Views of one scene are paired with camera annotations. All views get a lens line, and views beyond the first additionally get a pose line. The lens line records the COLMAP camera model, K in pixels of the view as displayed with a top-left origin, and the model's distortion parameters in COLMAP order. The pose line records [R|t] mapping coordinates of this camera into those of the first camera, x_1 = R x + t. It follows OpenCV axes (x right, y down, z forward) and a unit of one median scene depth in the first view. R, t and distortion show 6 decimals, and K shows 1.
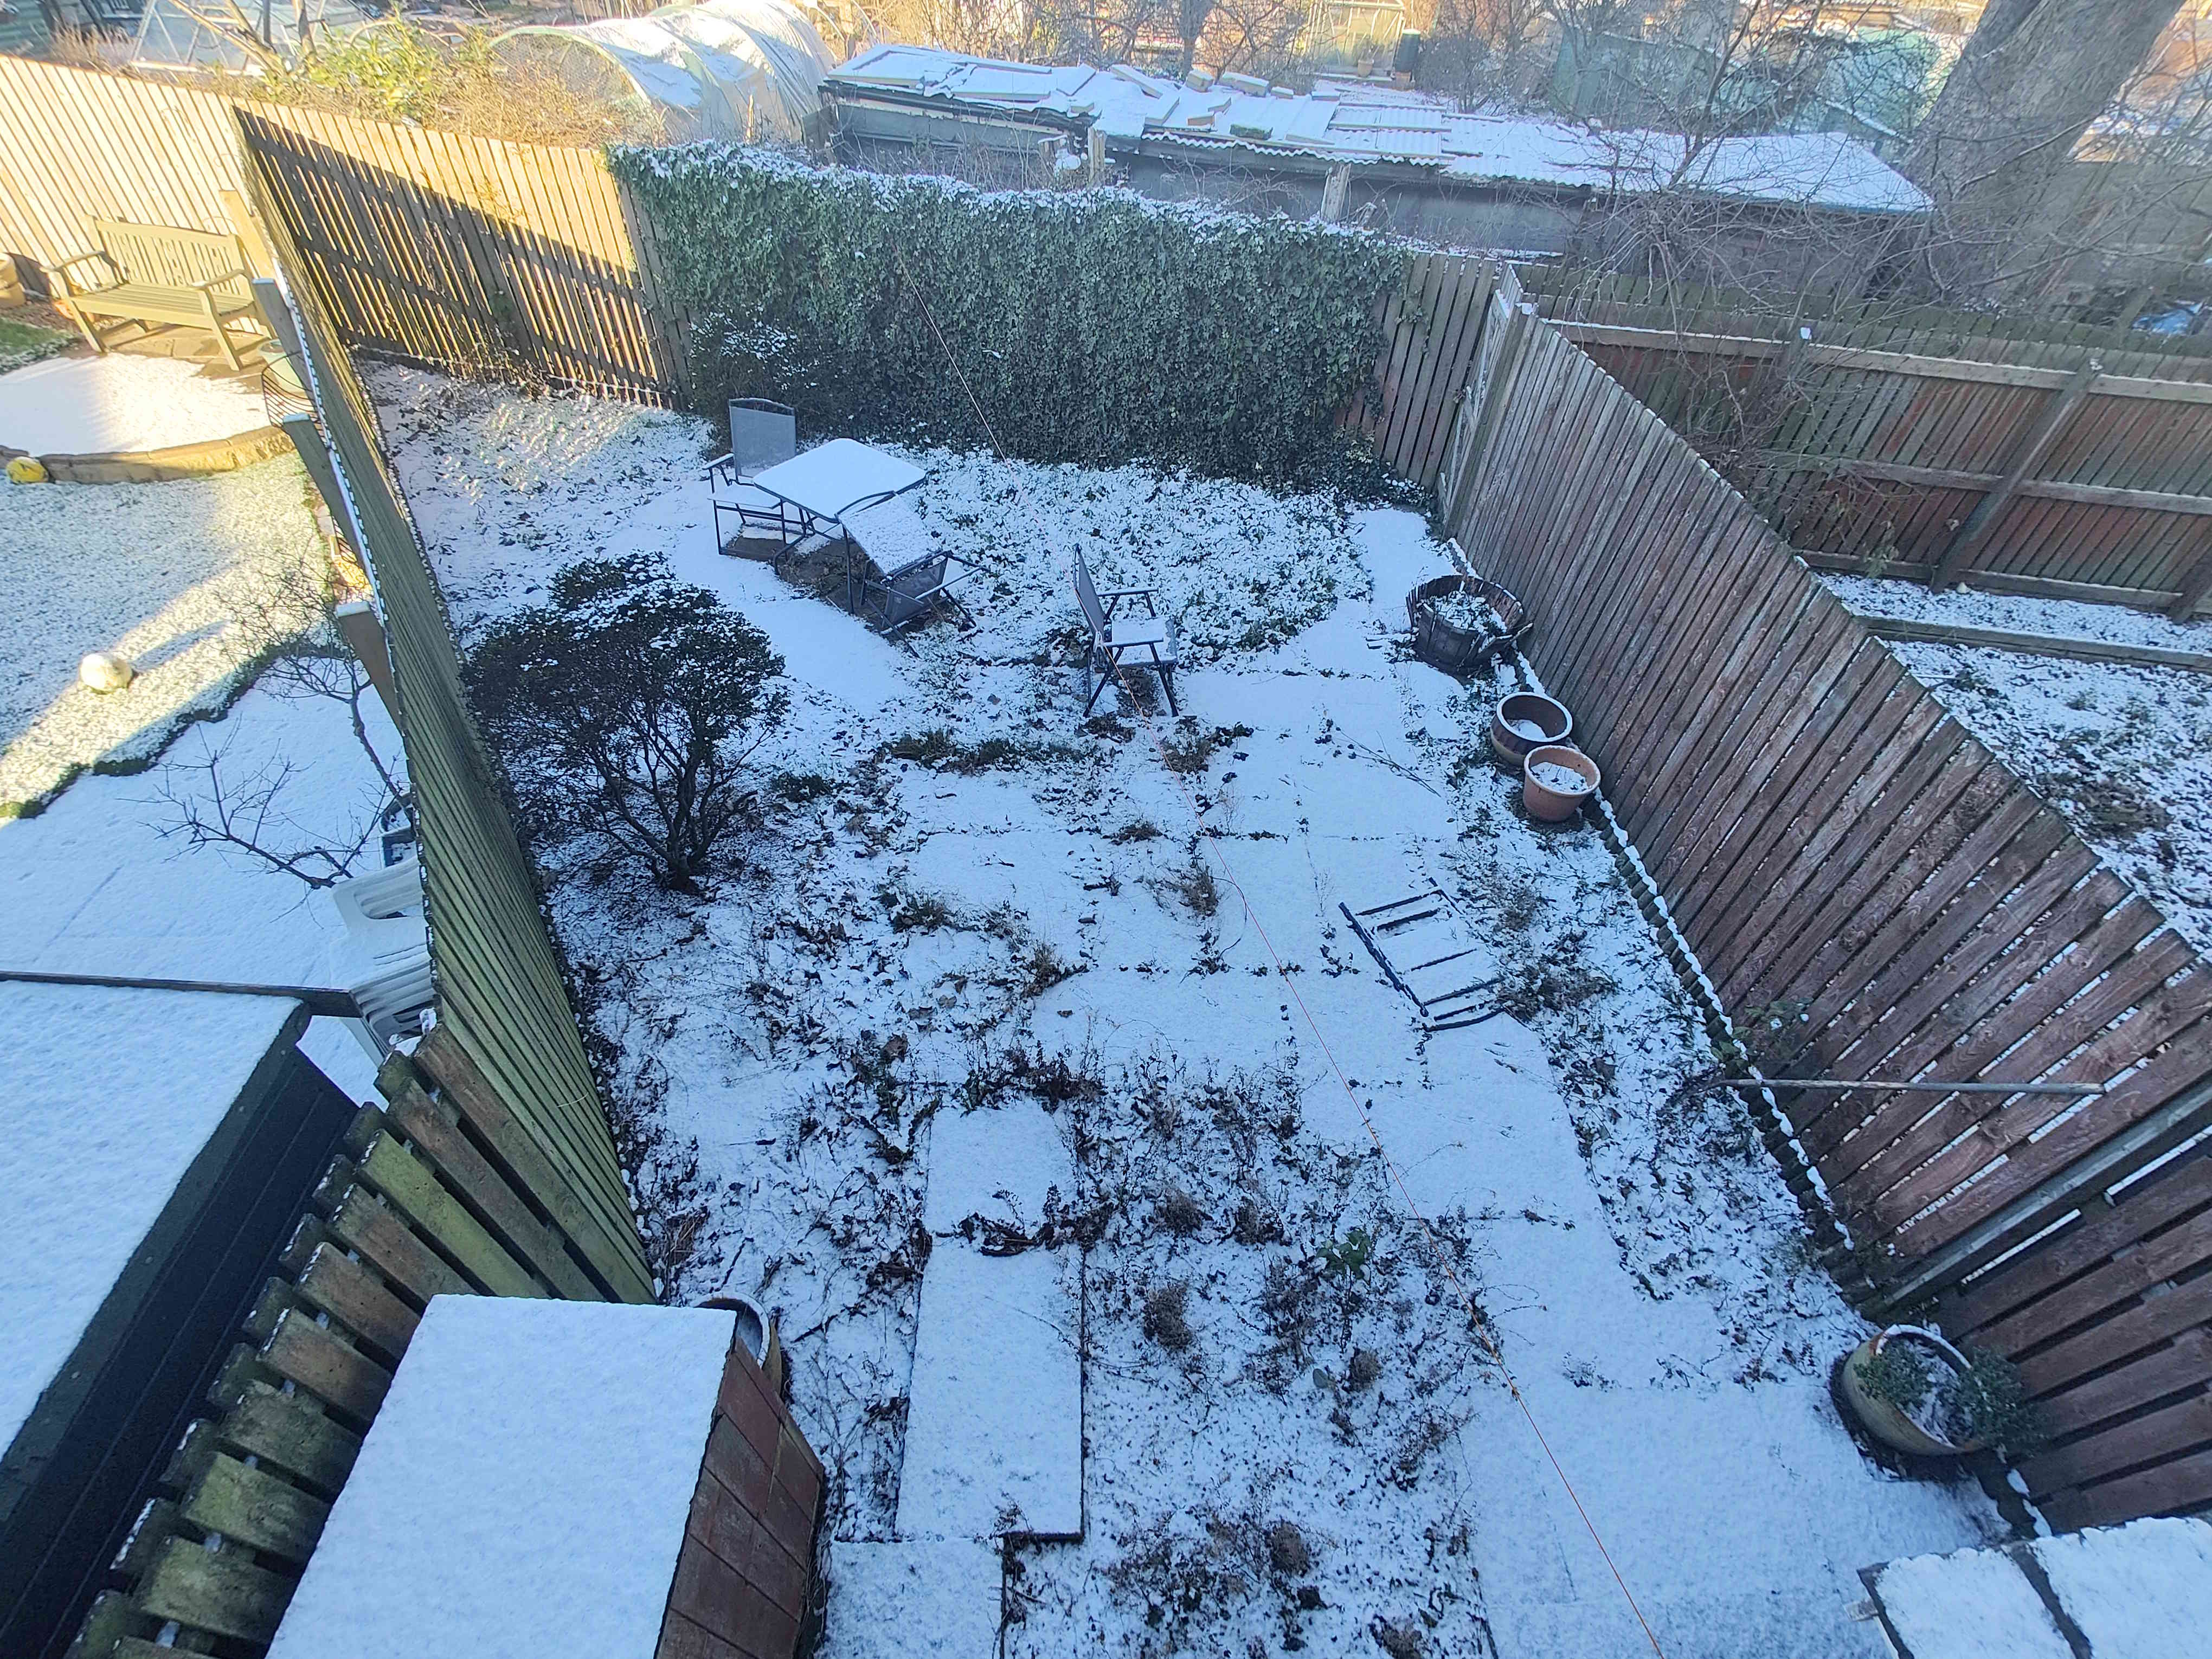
lens RADIAL K [[977.1, 0, 1103.0], [0, 977.1, 817.0], [0, 0, 1]] dist [0.000157, 0.007635]
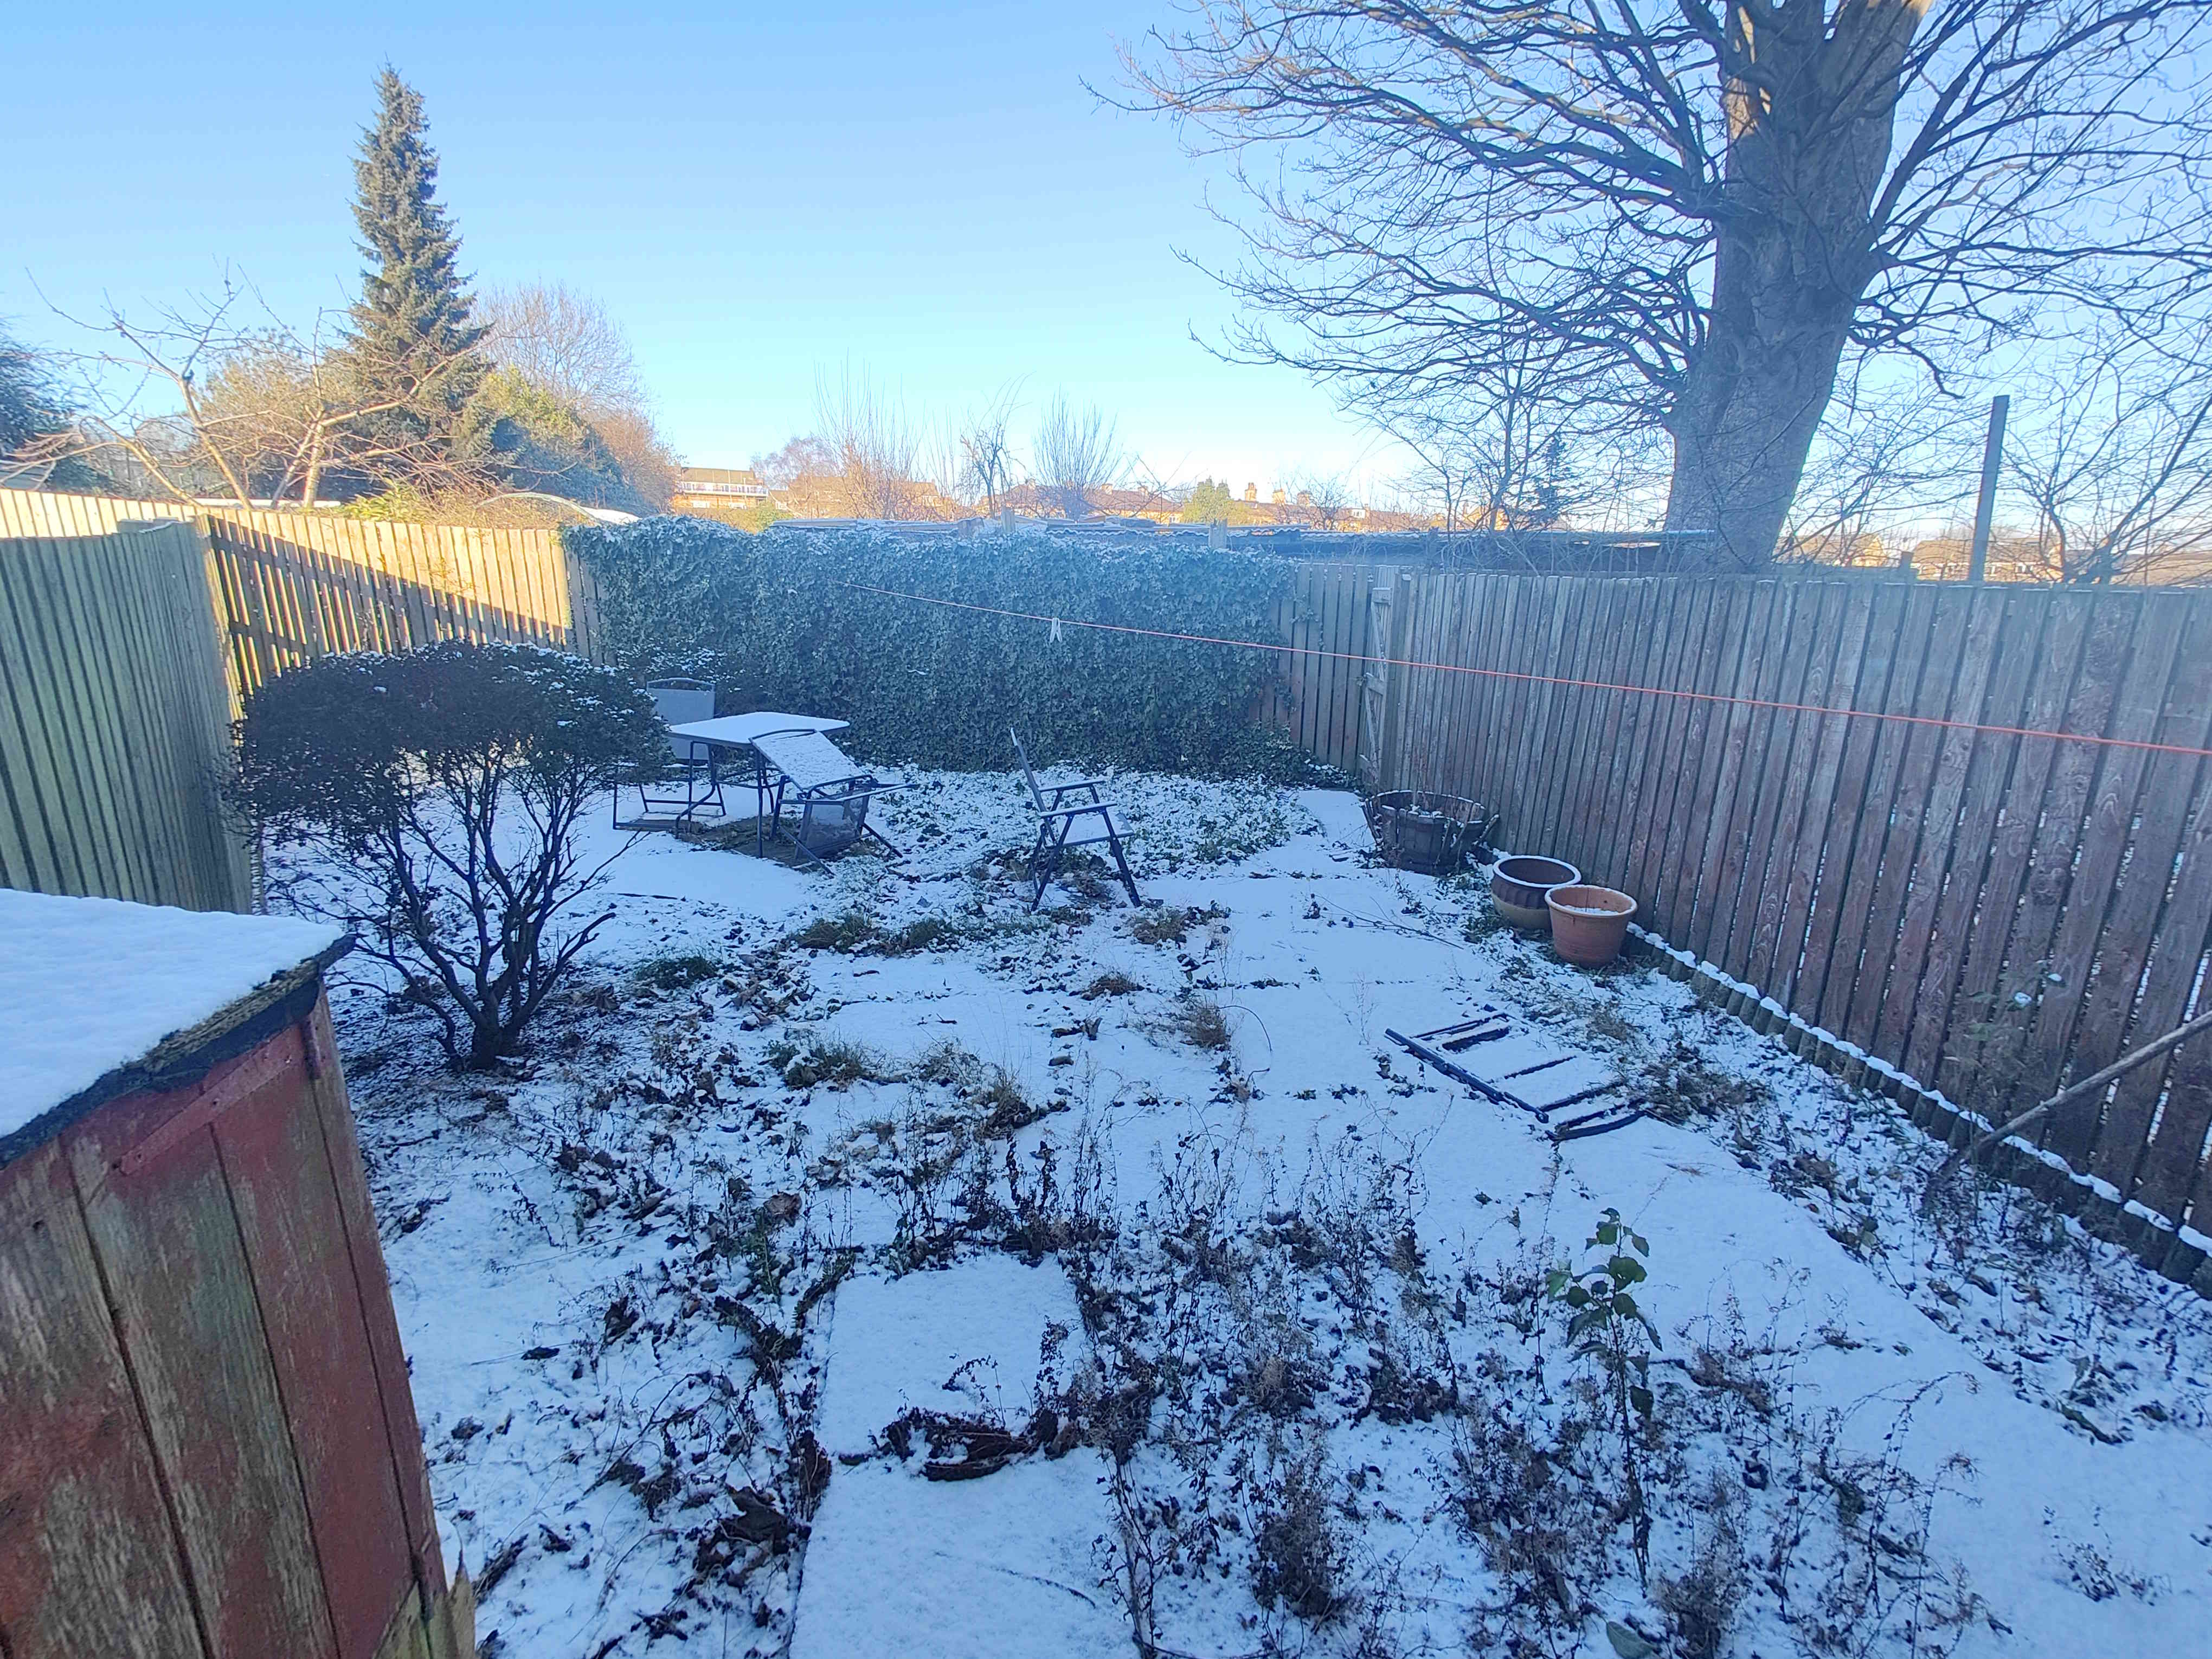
lens RADIAL K [[977.1, 0, 1103.0], [0, 977.1, 817.0], [0, 0, 1]] dist [0.000157, 0.007635]
pose [[0.993470, -0.057338, 0.098636, -0.046756], [0.098937, 0.863506, -0.494539, 0.316335], [-0.056817, 0.501069, 0.863540, 0.275886]]
